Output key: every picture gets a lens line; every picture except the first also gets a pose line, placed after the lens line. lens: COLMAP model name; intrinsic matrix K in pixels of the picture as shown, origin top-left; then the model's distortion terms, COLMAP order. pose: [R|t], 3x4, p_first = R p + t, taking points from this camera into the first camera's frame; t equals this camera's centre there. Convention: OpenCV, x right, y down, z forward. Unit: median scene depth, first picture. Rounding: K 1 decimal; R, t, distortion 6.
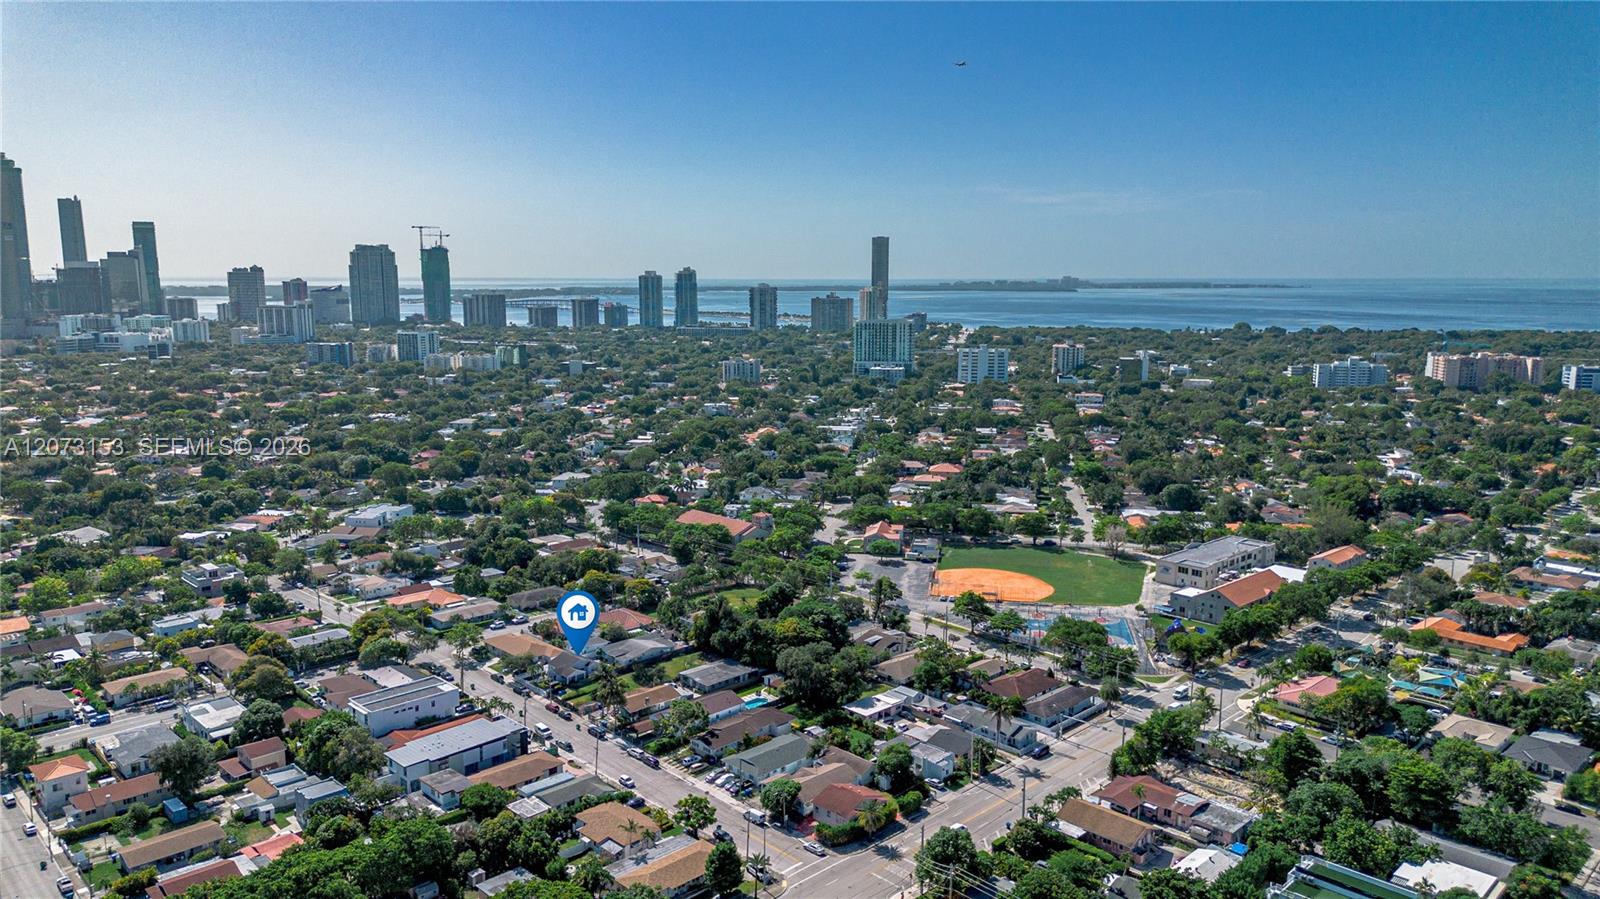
lens RADIAL K [[1134.7, 0, 797.1], [0, 1134.7, 451.1], [0, 0, 1]] dist [0.053396, -0.041753]
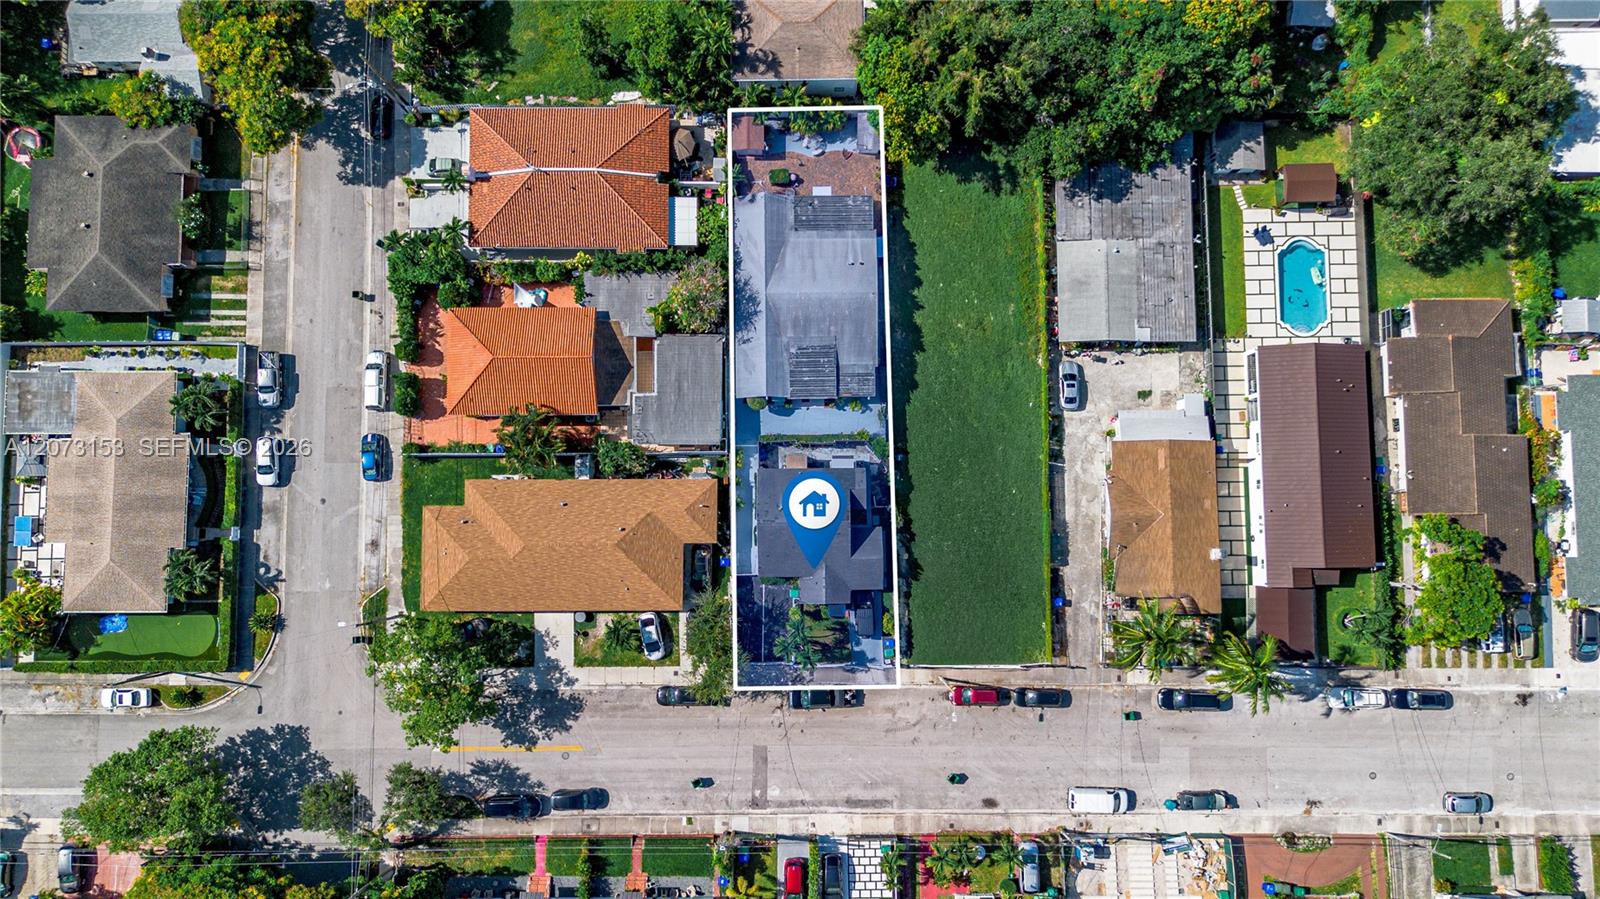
lens RADIAL K [[1134.7, 0, 797.4], [0, 1134.7, 474.1], [0, 0, 1]] dist [0.053396, -0.041753]
pose [[0.693305, -0.718727, 0.052530, -0.145444], [0.115475, 0.182751, 0.976354, -0.102735], [-0.711332, -0.670845, 0.209697, 0.662359]]
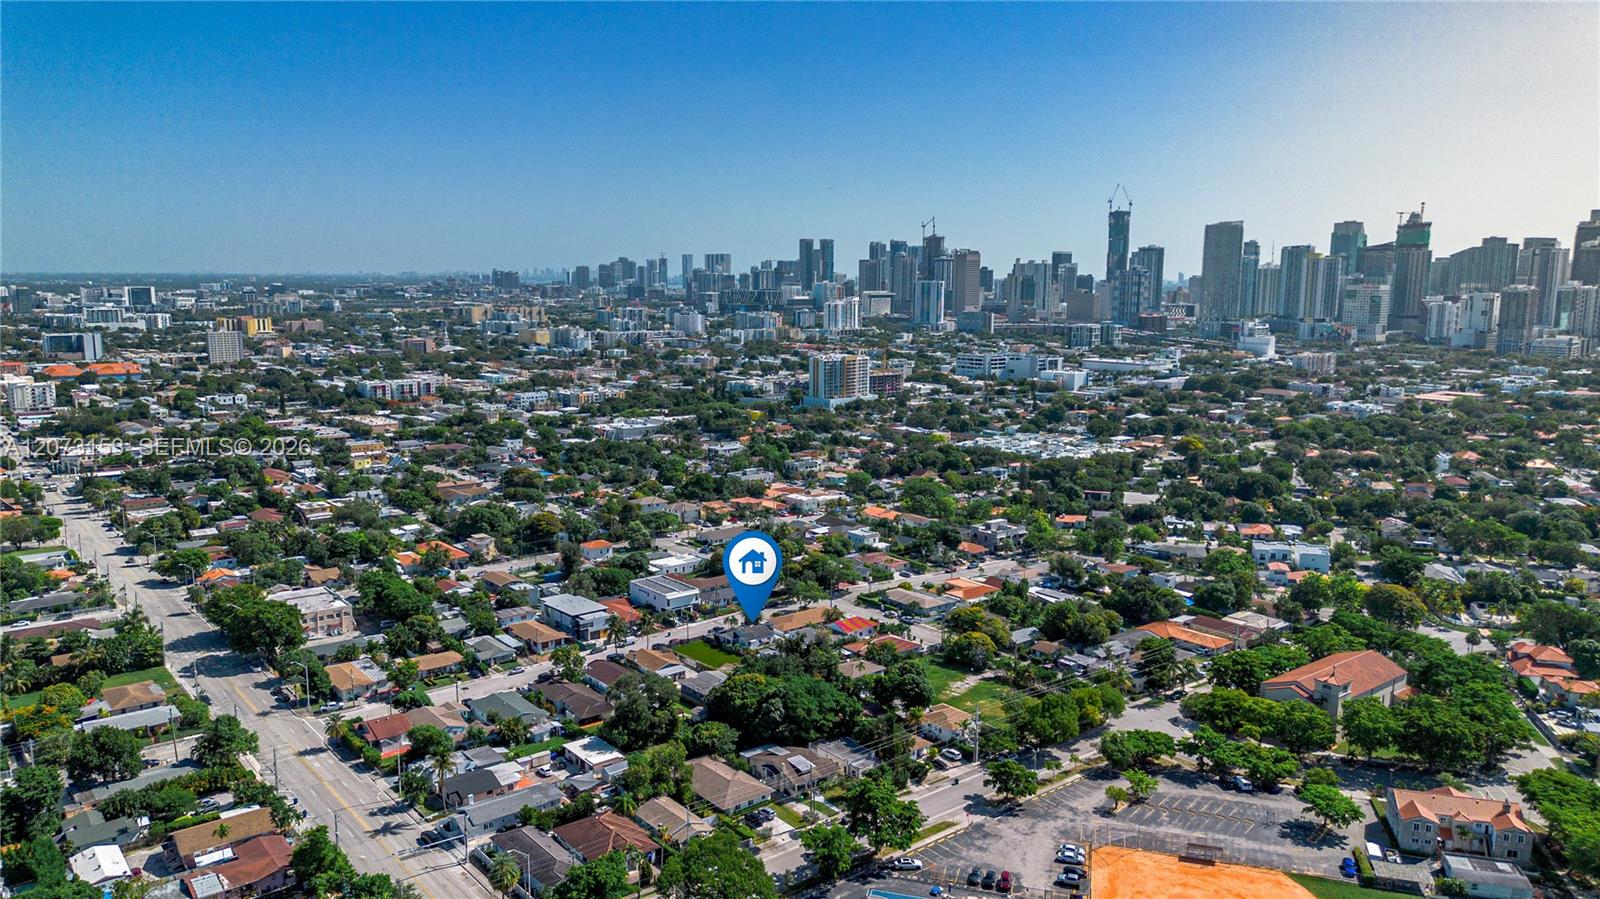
lens RADIAL K [[1134.7, 0, 802.0], [0, 1134.7, 447.2], [0, 0, 1]] dist [0.053396, -0.041753]
pose [[-0.089201, 0.149244, -0.984769, 0.585933], [-0.160288, 0.973672, 0.162081, -0.118827], [0.983031, 0.172305, -0.062930, 0.762716]]
